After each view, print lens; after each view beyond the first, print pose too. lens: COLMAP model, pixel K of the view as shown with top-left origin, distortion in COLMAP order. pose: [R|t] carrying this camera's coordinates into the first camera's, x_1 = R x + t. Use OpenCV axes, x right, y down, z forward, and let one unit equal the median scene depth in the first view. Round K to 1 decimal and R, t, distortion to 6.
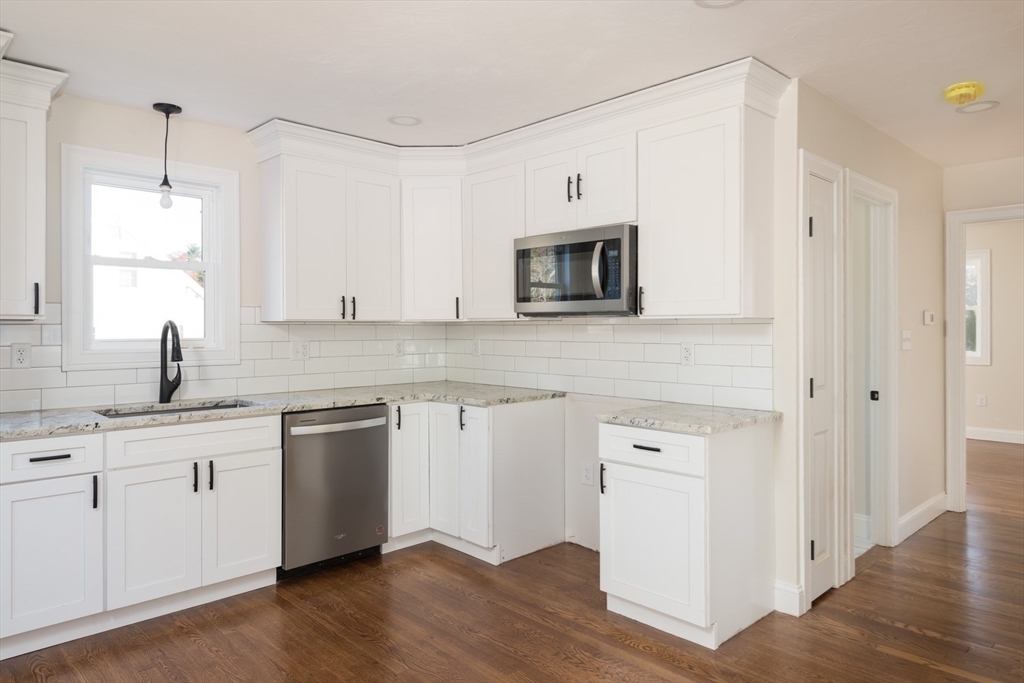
lens RADIAL K [[666.6, 0, 513.9], [0, 666.6, 325.2], [0, 0, 1]] dist [0.015327, -0.002358]
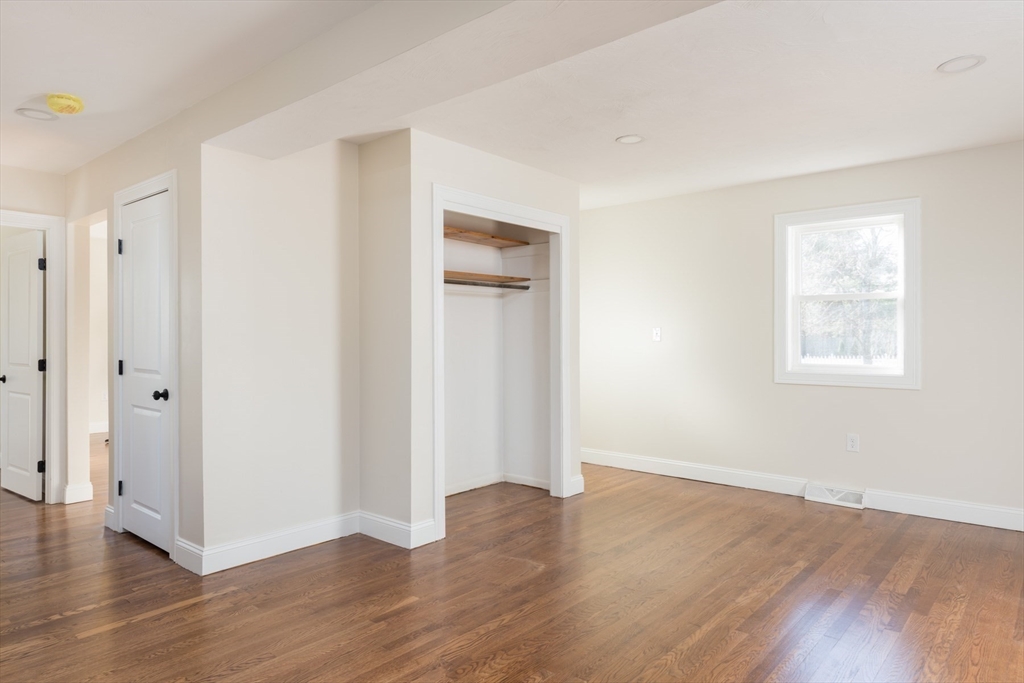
lens RADIAL K [[636.5, 0, 512.0], [0, 636.5, 341.5], [0, 0, 1]] dist [0.000368, -0.000659]
pose [[-0.097547, -0.004673, 0.995220, -0.377984], [0.001578, 0.999987, 0.004850, 0.024921], [-0.995230, 0.002043, -0.097539, 0.352811]]
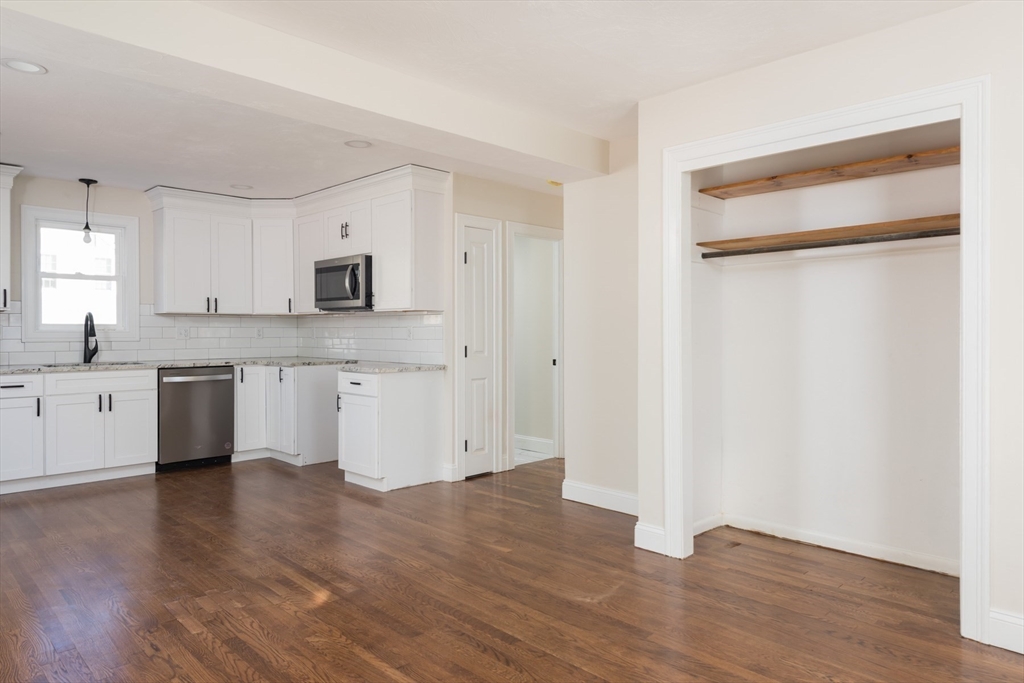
lens RADIAL K [[669.0, 0, 516.2], [0, 669.0, 332.8], [0, 0, 1]] dist [0.013608, -0.001974]
pose [[0.999854, 0.001859, 0.016959, 0.493500], [-0.001969, 0.999977, 0.006487, 0.030672], [-0.016947, -0.006519, 0.999835, -0.648826]]
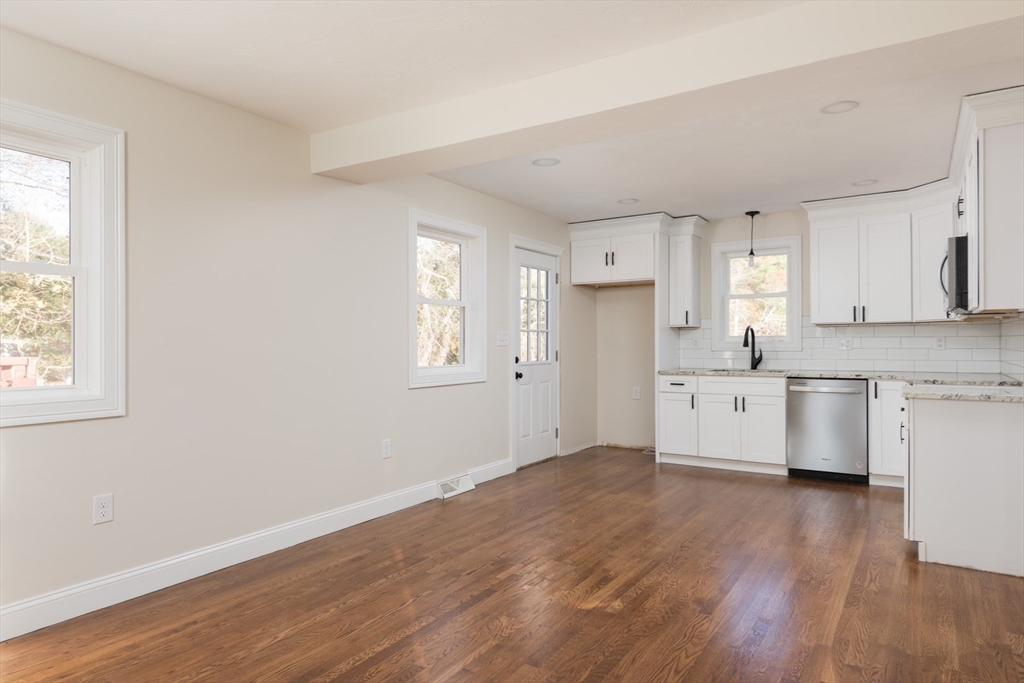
lens RADIAL K [[620.5, 0, 512.0], [0, 620.5, 341.5], [0, 0, 1]] dist [0.003314, 0.000489]
pose [[0.222695, -0.001654, -0.974887, 1.041939], [0.007241, 0.999974, -0.000043, 0.032935], [0.974861, -0.007049, 0.222701, -0.050127]]
